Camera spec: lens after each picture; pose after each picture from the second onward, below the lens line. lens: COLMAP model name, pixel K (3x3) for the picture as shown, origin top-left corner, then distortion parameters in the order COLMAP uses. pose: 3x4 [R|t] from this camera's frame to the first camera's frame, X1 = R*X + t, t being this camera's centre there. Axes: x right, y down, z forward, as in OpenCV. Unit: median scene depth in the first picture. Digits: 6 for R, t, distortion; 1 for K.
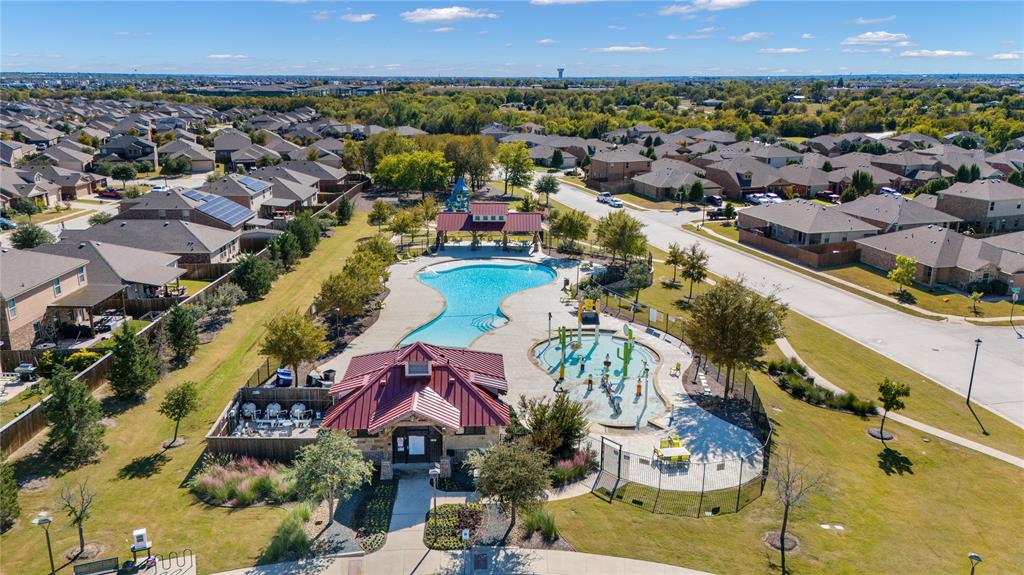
lens RADIAL K [[770.2, 0, 512.0], [0, 770.2, 287.5], [0, 0, 1]] dist [0.089473, -0.105976]
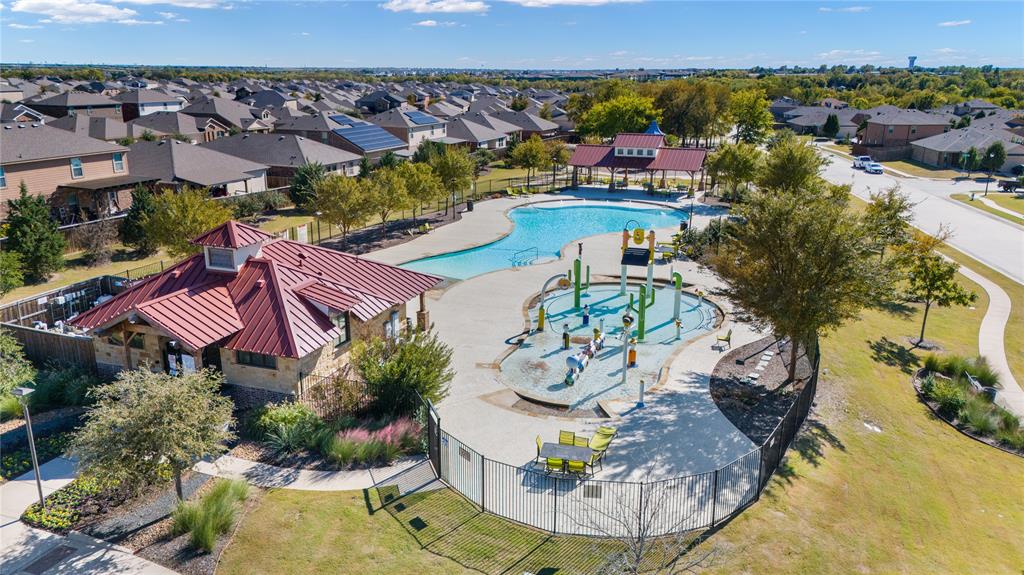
lens RADIAL K [[770.2, 0, 512.0], [0, 770.2, 287.5], [0, 0, 1]] dist [0.089473, -0.105976]
pose [[0.919926, 0.107675, -0.377017, 0.168313], [-0.105377, 0.994072, 0.026784, 0.039488], [0.377666, 0.015089, 0.925819, 0.220703]]
